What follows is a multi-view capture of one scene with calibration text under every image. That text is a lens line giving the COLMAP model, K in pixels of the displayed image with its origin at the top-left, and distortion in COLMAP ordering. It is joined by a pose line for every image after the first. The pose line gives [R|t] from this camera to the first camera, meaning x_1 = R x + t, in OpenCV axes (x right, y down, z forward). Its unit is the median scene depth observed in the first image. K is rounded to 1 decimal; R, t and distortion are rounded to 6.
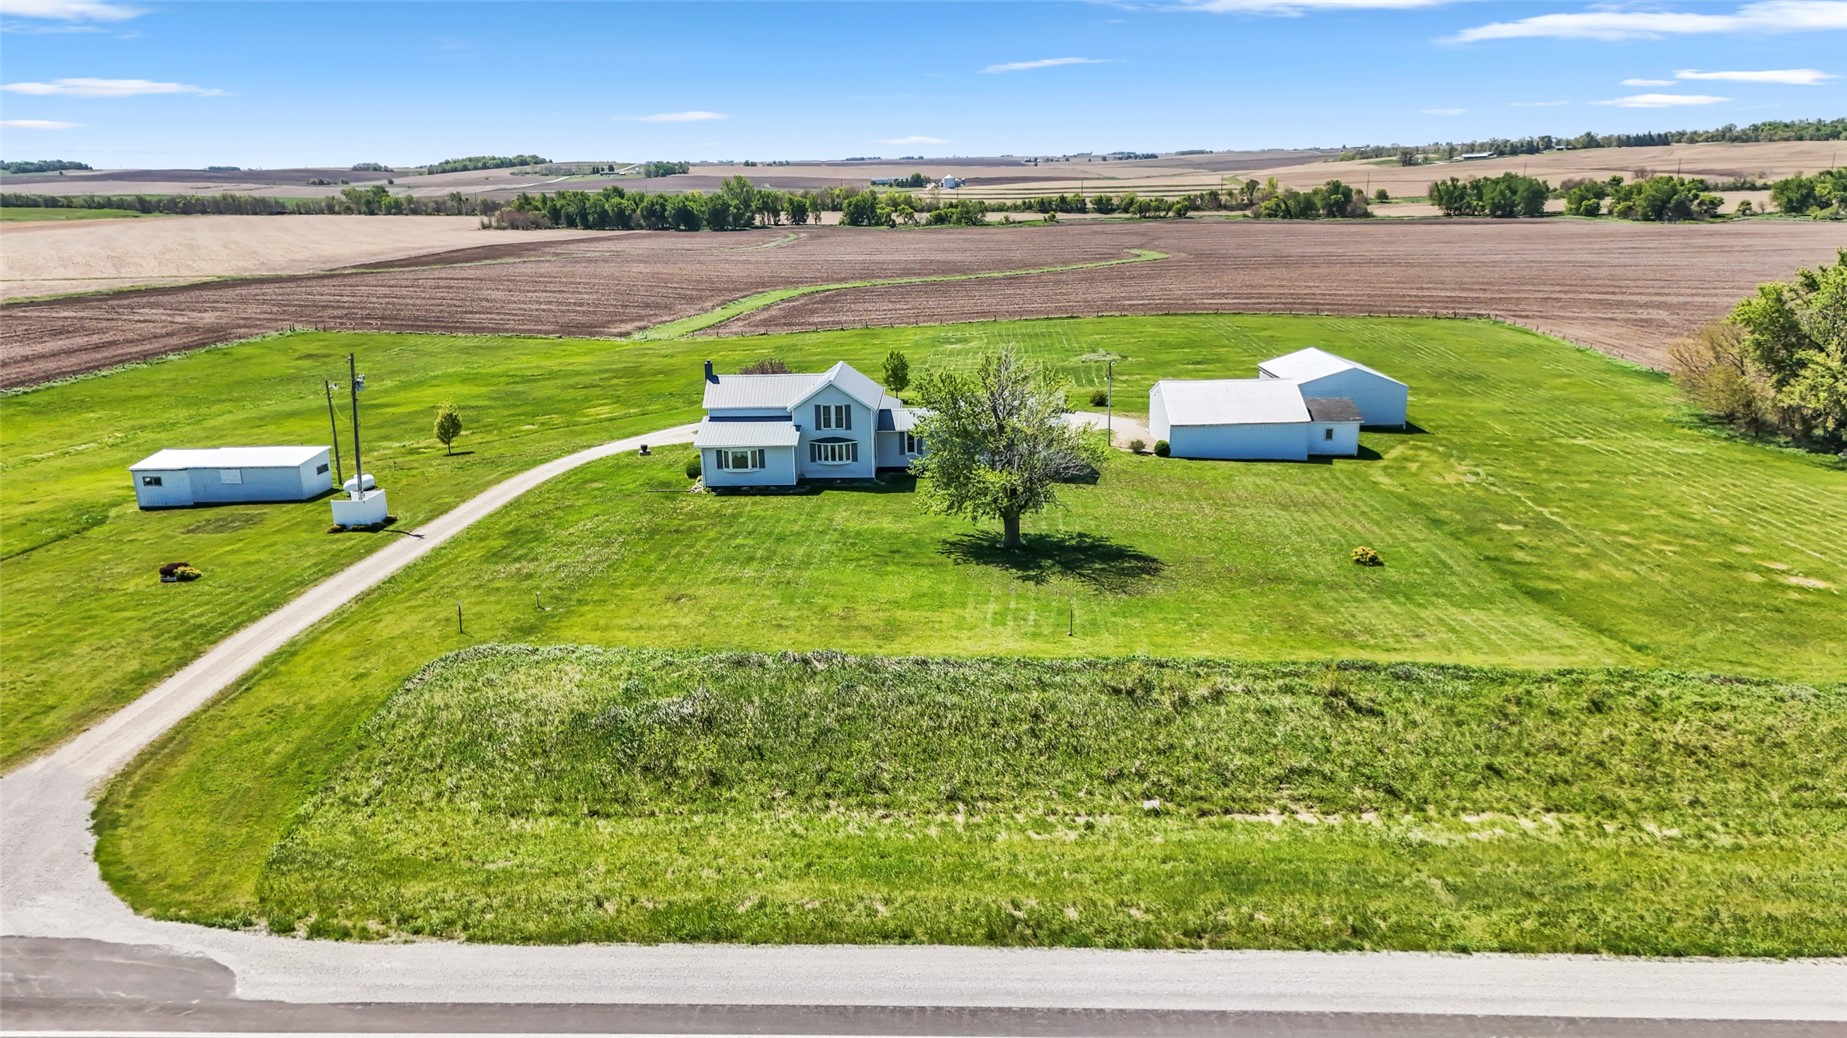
lens RADIAL K [[1346.2, 0, 923.5], [0, 1346.2, 519.0], [0, 0, 1]] dist [0.073063, -0.067131]
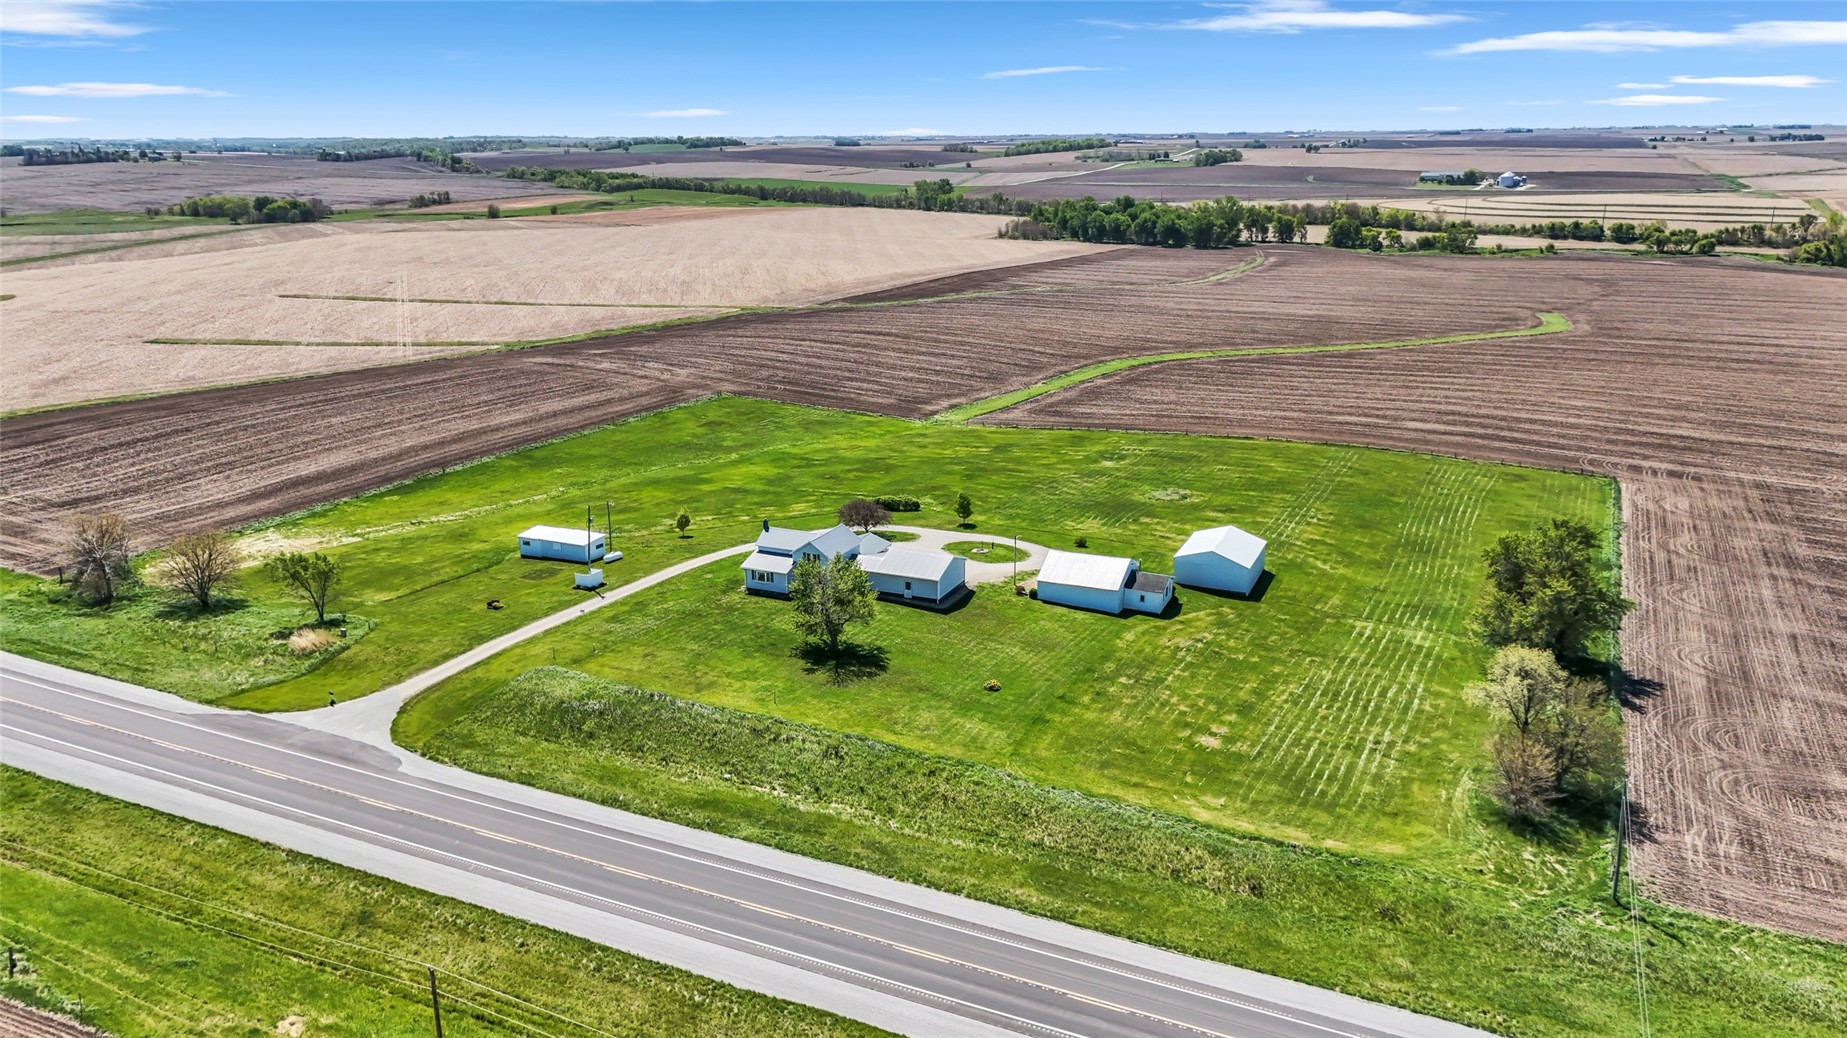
lens RADIAL K [[1343.9, 0, 923.5], [0, 1343.9, 519.0], [0, 0, 1]] dist [0.103163, -0.132497]
pose [[0.916110, 0.123298, -0.381498, 0.099114], [-0.114753, 0.992367, 0.045165, -0.029752], [0.384155, 0.002402, 0.923265, -0.084363]]
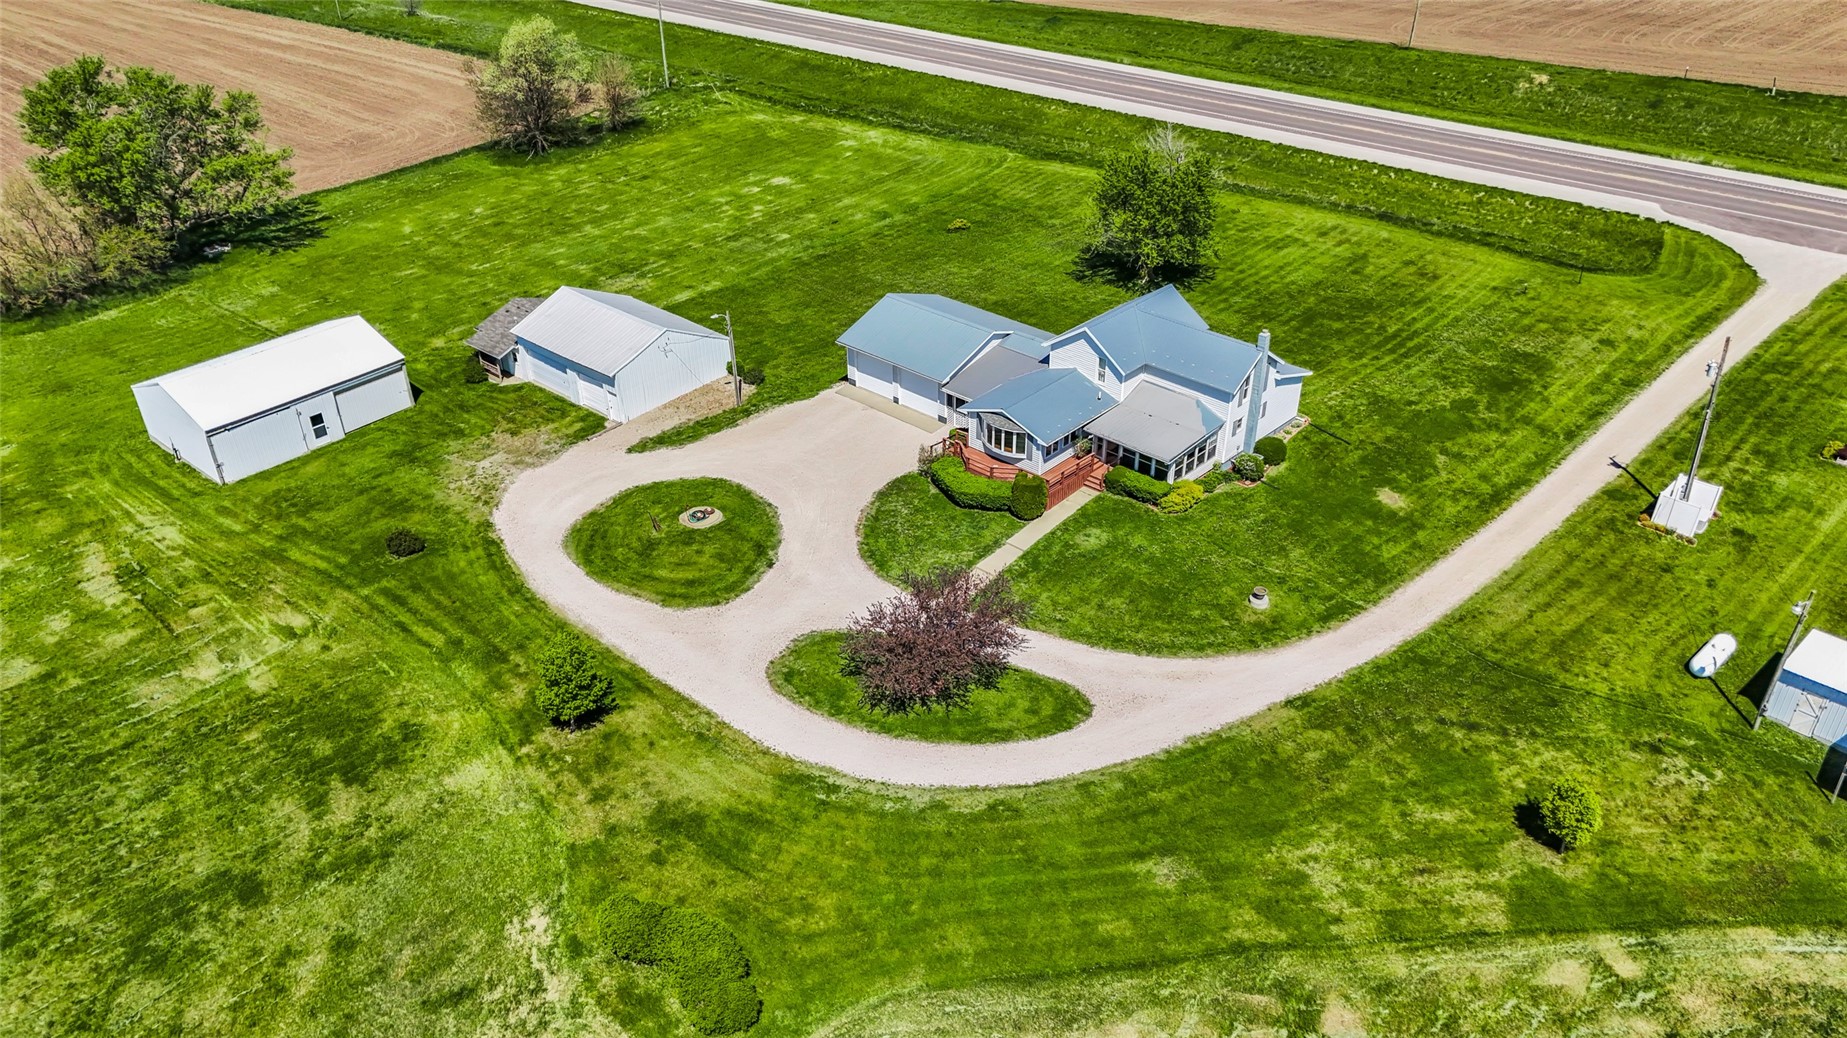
lens RADIAL K [[1346.2, 0, 923.5], [0, 1346.2, 519.0], [0, 0, 1]] dist [0.073063, -0.067131]
pose [[-0.749219, -0.333205, 0.572403, -0.066021], [0.190357, 0.719443, 0.667957, -0.080285], [-0.634378, 0.609407, -0.475592, 0.206726]]
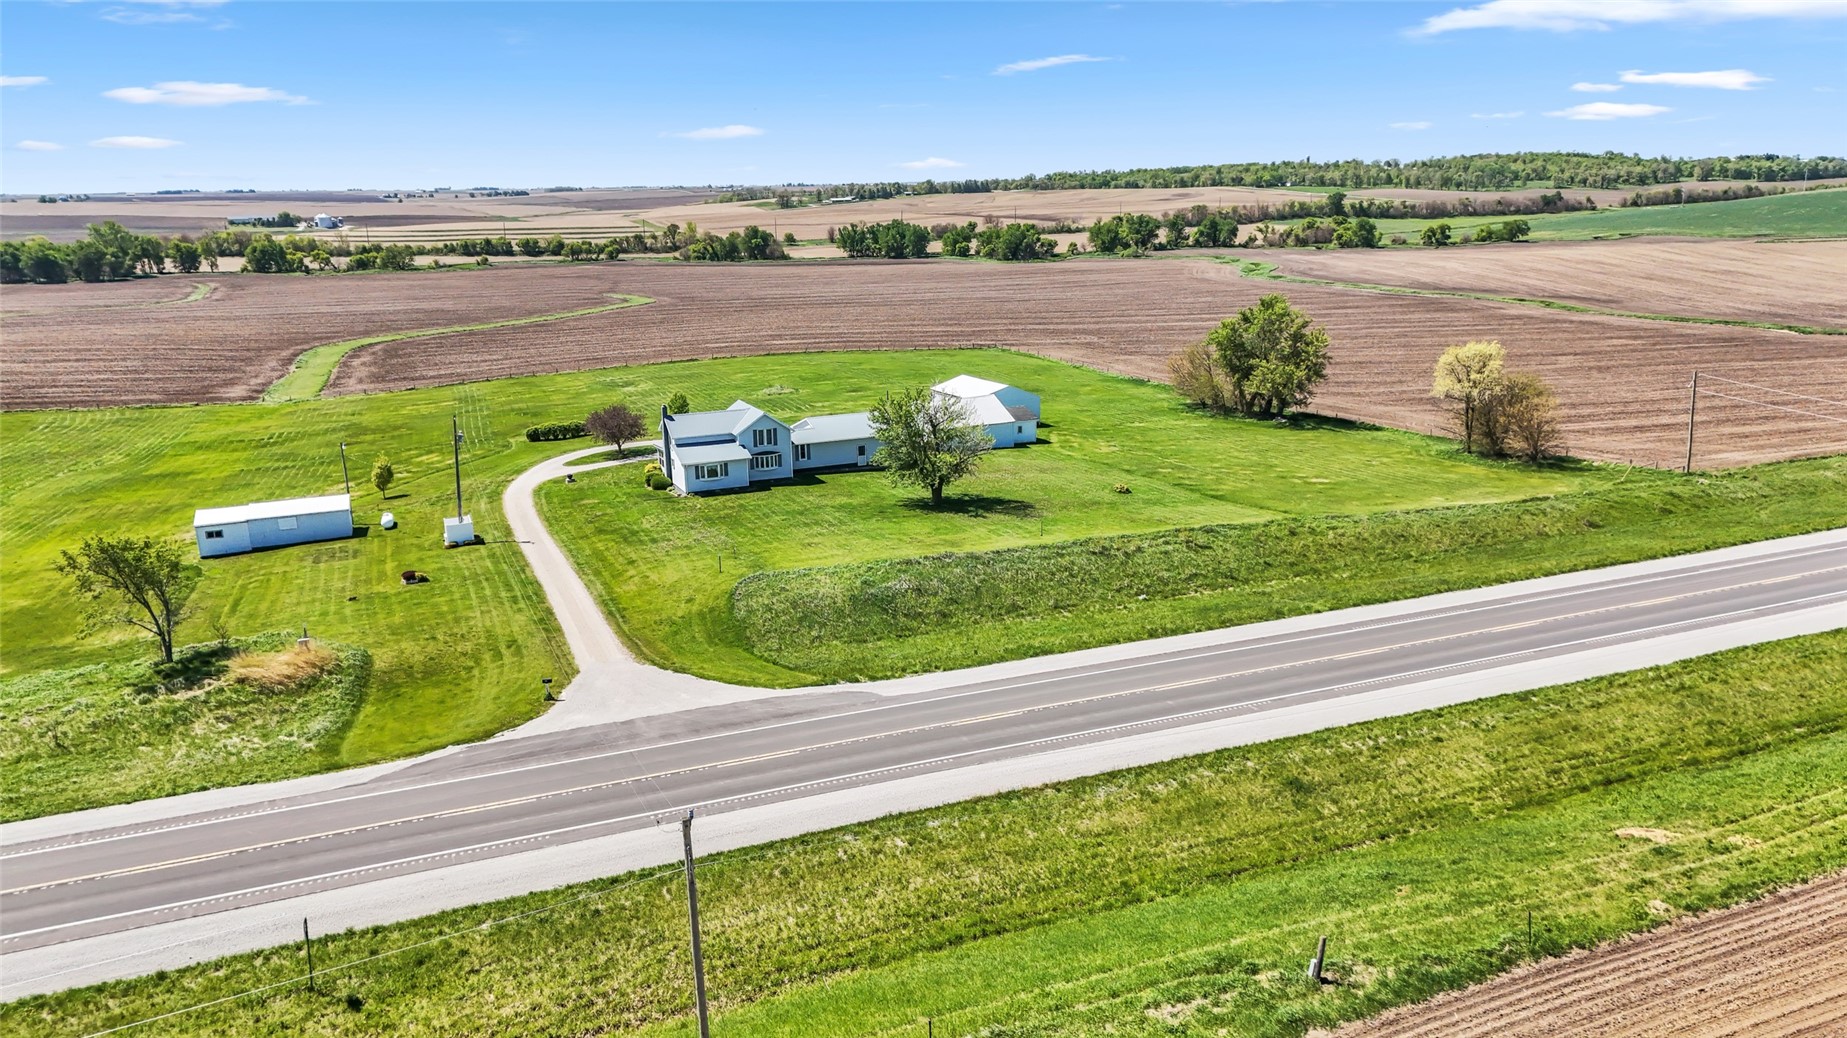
lens RADIAL K [[1343.9, 0, 923.5], [0, 1343.9, 519.0], [0, 0, 1]] dist [0.103163, -0.132497]
pose [[0.901207, -0.100873, 0.421487, -0.068107], [0.111378, 0.993778, -0.000305, 0.004025], [-0.418833, 0.047219, 0.906835, -0.049689]]
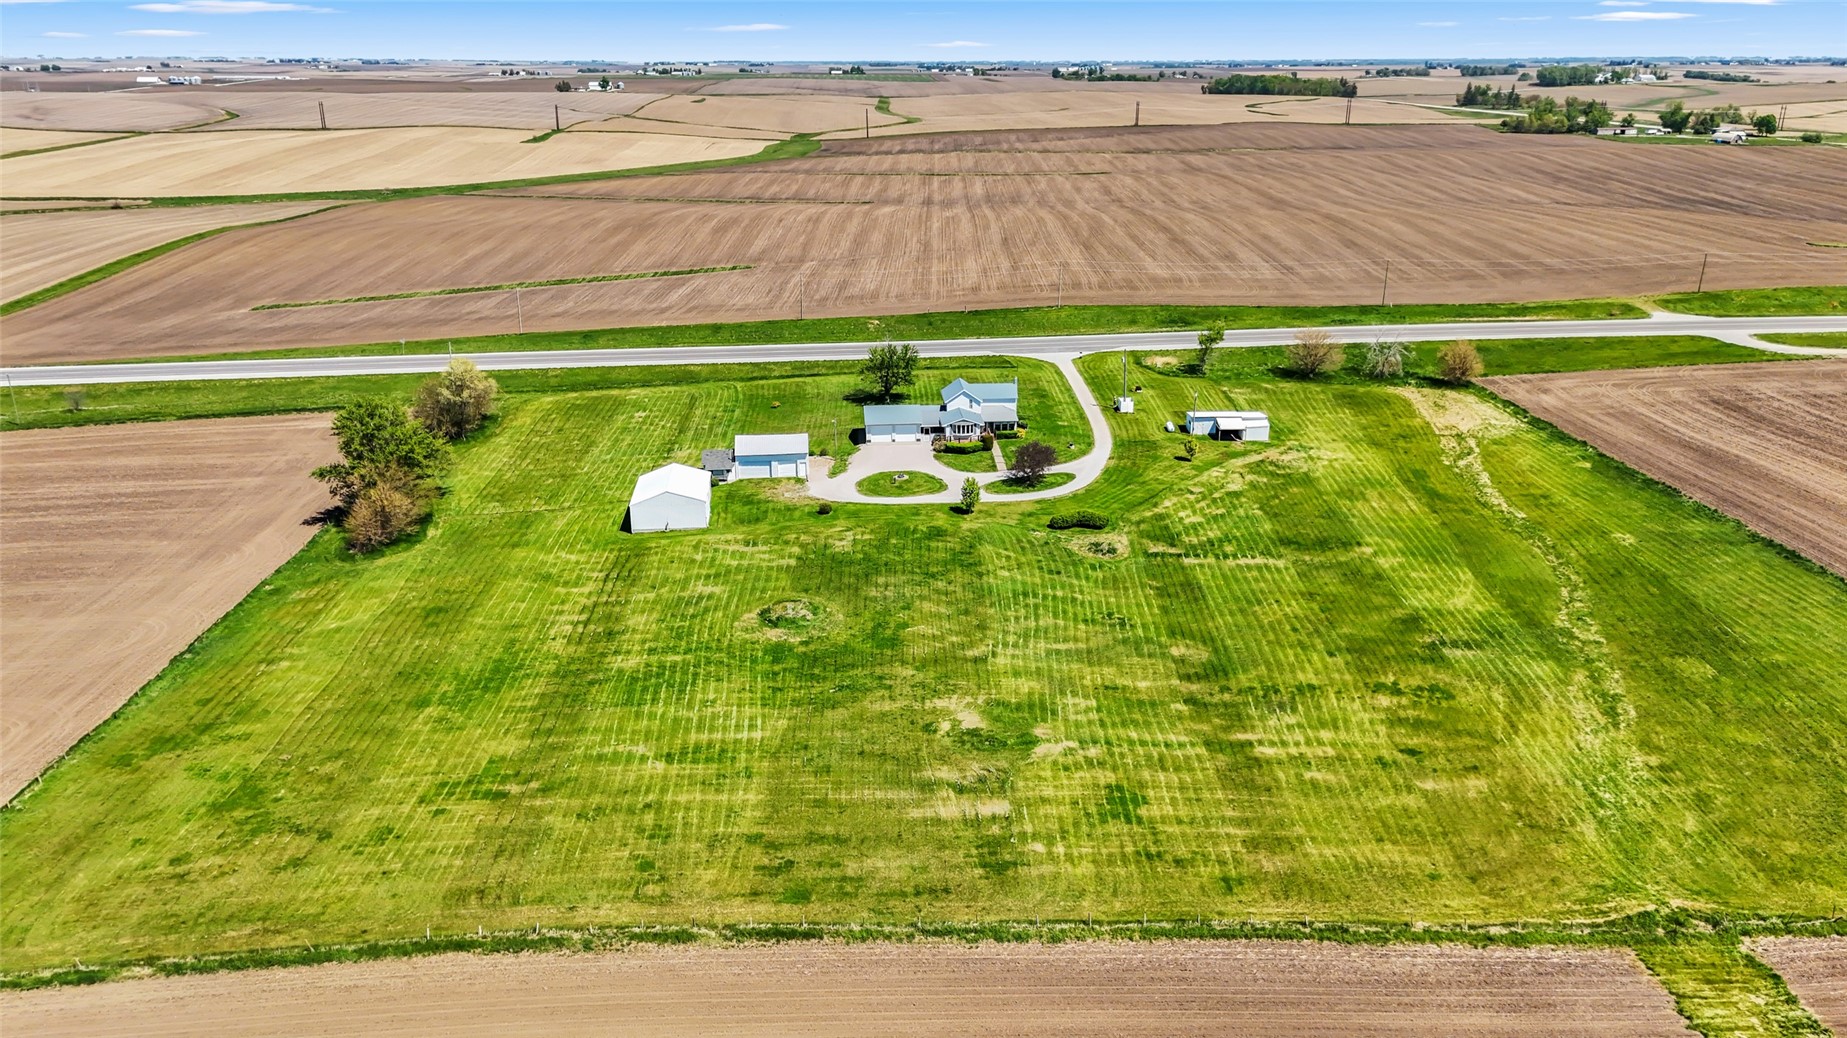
lens RADIAL K [[1346.2, 0, 923.5], [0, 1346.2, 519.0], [0, 0, 1]] dist [0.073063, -0.067131]
pose [[-0.996178, 0.047577, -0.073258, 0.024153], [-0.001132, 0.831557, 0.555438, -0.158447], [0.087345, 0.553398, -0.828325, 0.400512]]
